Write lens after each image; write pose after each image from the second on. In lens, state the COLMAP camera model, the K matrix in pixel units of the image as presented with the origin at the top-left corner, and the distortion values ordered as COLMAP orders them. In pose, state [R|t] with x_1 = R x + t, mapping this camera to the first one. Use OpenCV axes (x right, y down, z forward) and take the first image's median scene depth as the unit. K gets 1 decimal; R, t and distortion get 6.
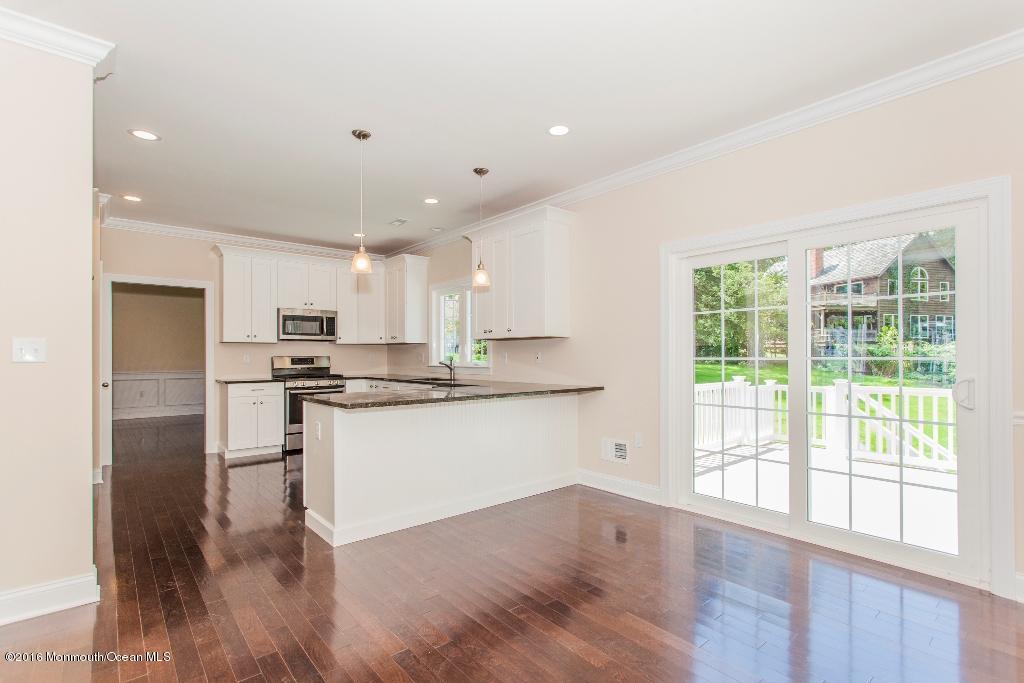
lens RADIAL K [[486.5, 0, 515.9], [0, 486.5, 347.3], [0, 0, 1]] dist [0.012310, 0.001400]
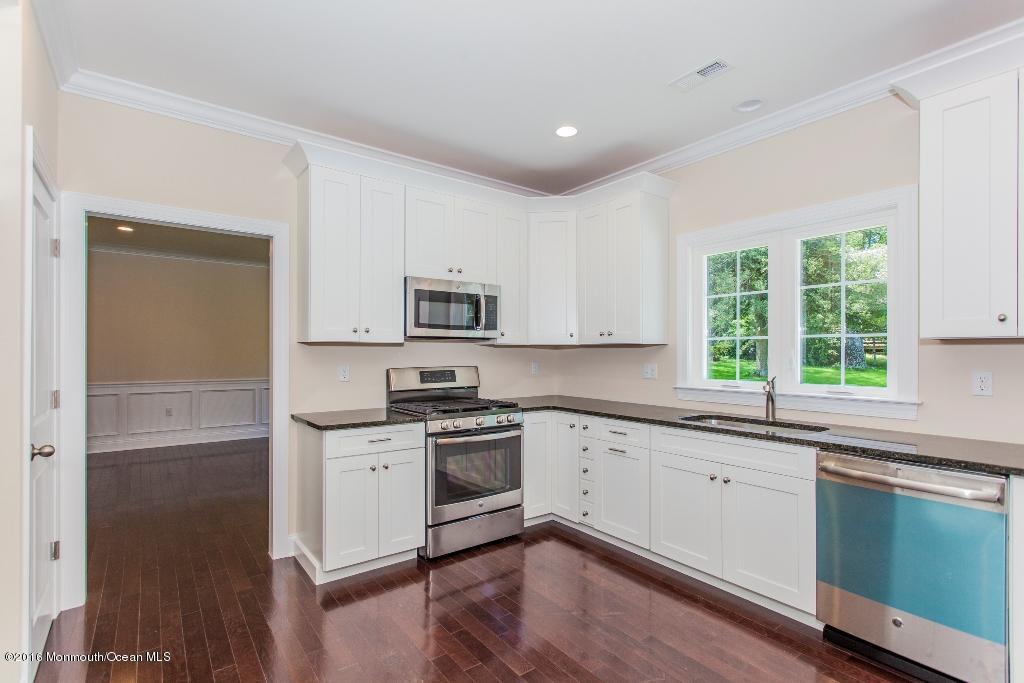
lens RADIAL K [[486.5, 0, 515.6], [0, 486.5, 344.6], [0, 0, 1]] dist [0.012310, 0.001400]
pose [[0.998897, 0.004206, -0.046767, -0.339660], [-0.003849, 0.999963, 0.007720, -0.012100], [0.046798, -0.007532, 0.998876, 0.477278]]
